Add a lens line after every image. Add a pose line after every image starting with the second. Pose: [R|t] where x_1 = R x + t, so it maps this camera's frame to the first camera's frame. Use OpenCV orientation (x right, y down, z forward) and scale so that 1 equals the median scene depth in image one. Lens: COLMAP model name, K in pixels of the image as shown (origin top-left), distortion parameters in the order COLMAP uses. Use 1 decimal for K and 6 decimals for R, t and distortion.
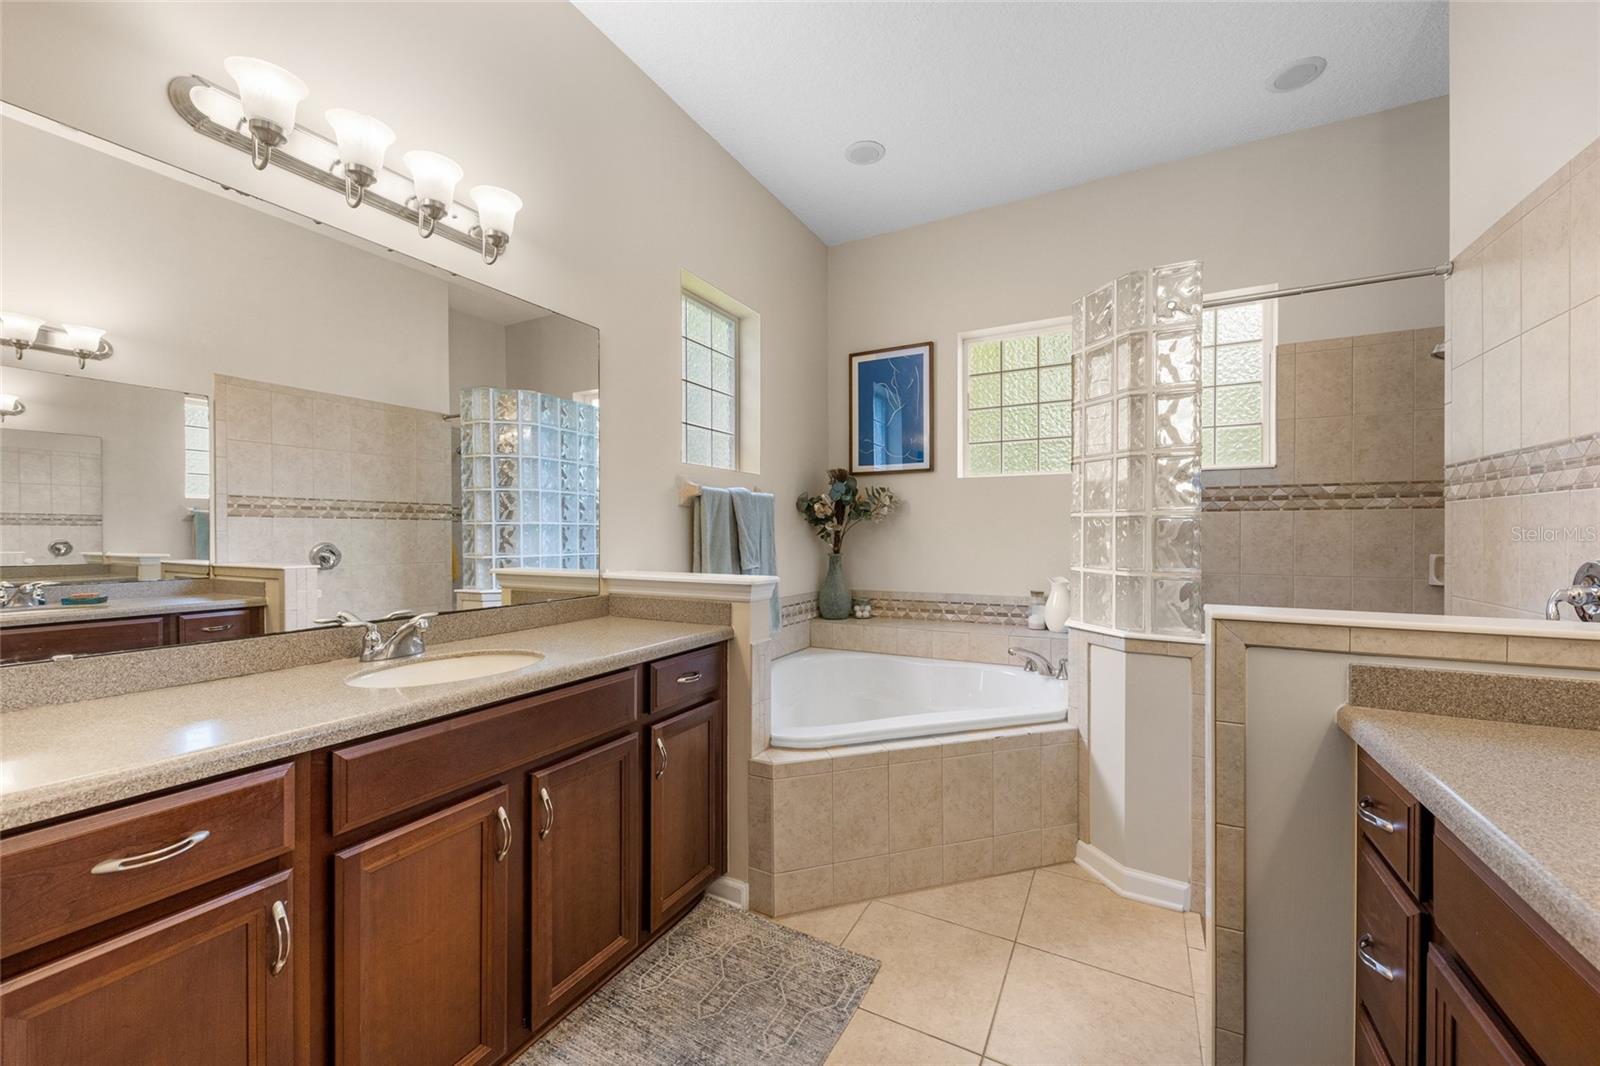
lens RADIAL K [[620.6, 0, 800.4], [0, 620.6, 534.8], [0, 0, 1]] dist [0.012670, -0.005687]
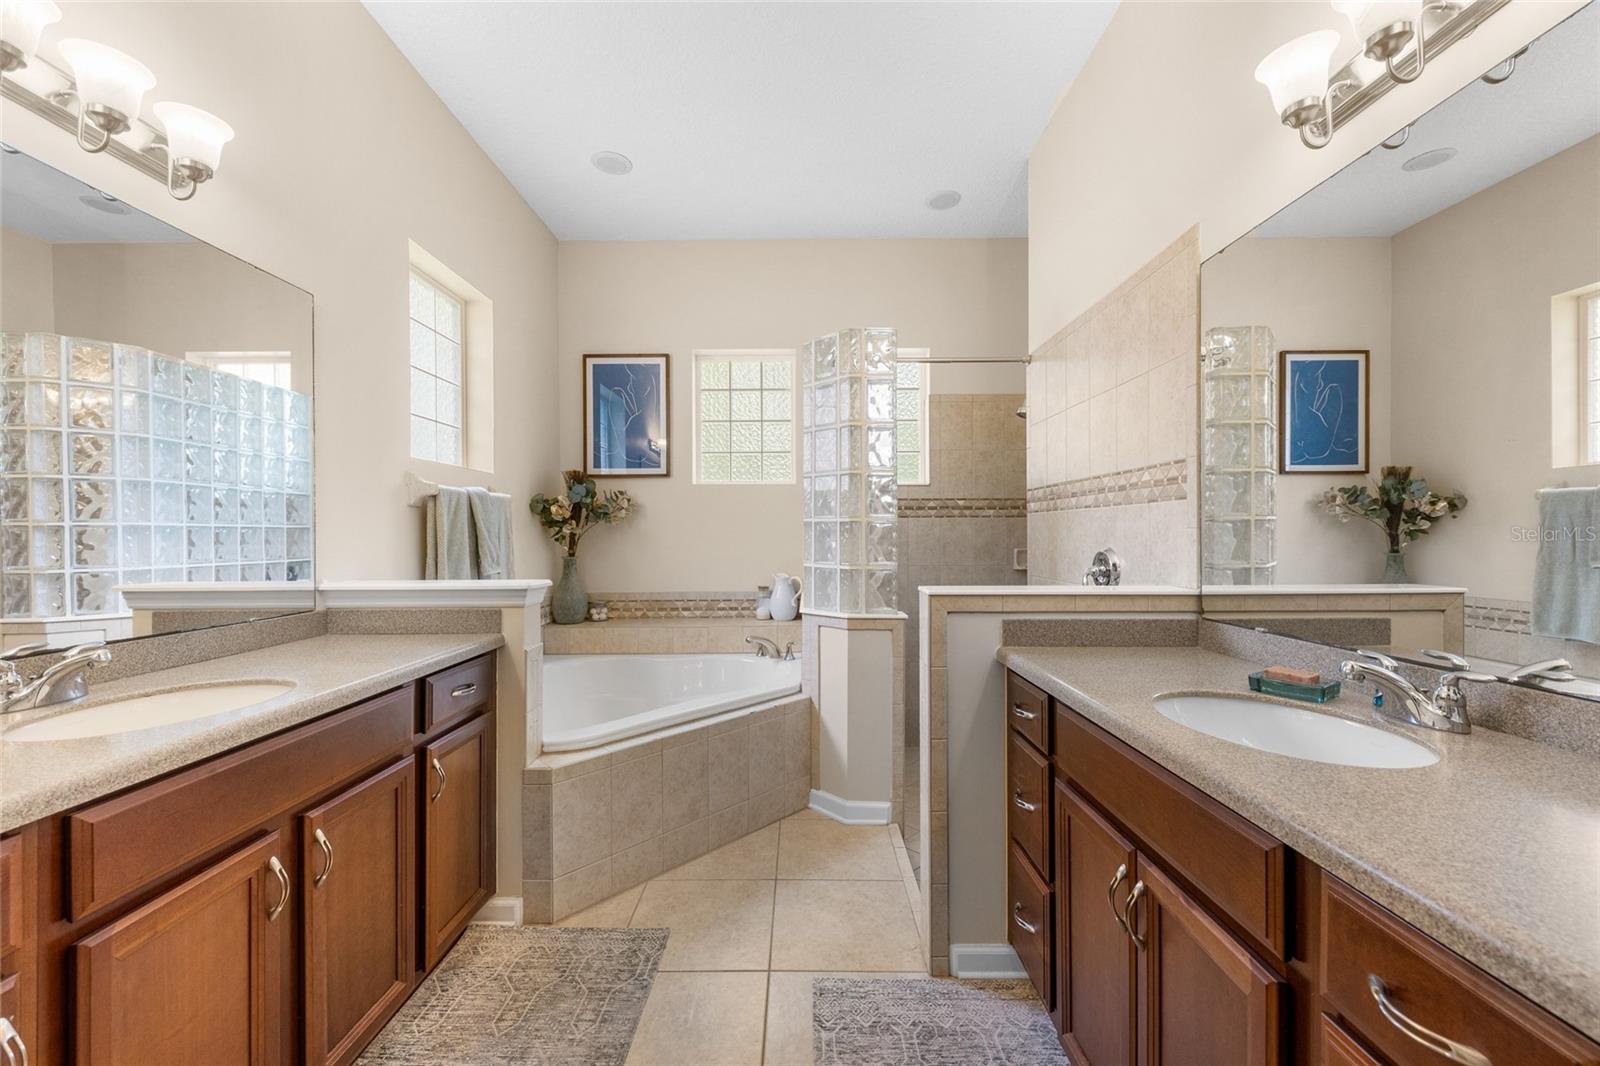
lens RADIAL K [[620.6, 0, 802.5], [0, 620.6, 533.9], [0, 0, 1]] dist [0.012670, -0.005687]
pose [[0.881882, -0.002358, 0.471464, -0.094858], [0.004772, 0.999981, -0.003924, -0.000067], [-0.471446, 0.005710, 0.881876, -0.040614]]
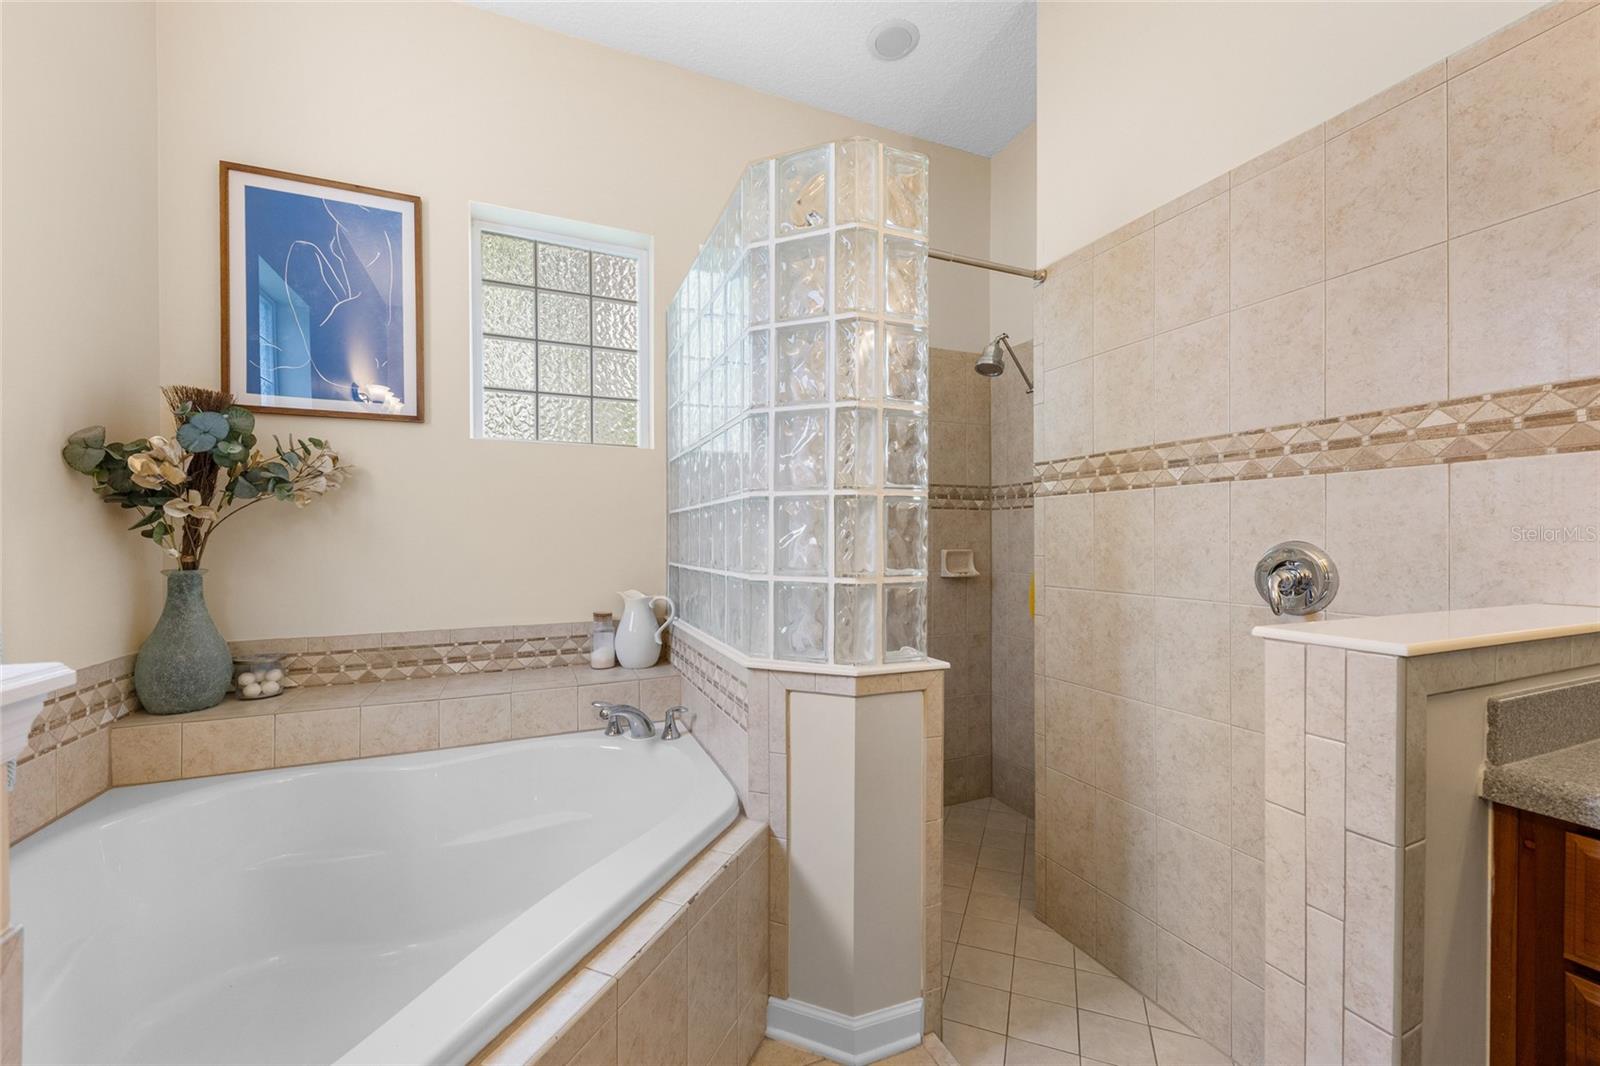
lens RADIAL K [[620.6, 0, 792.8], [0, 620.6, 542.6], [0, 0, 1]] dist [0.012670, -0.005687]
pose [[0.625518, -0.002637, 0.780206, -0.028512], [0.003999, 0.999992, 0.000174, 0.013225], [-0.780200, 0.003011, 0.625523, 0.403212]]
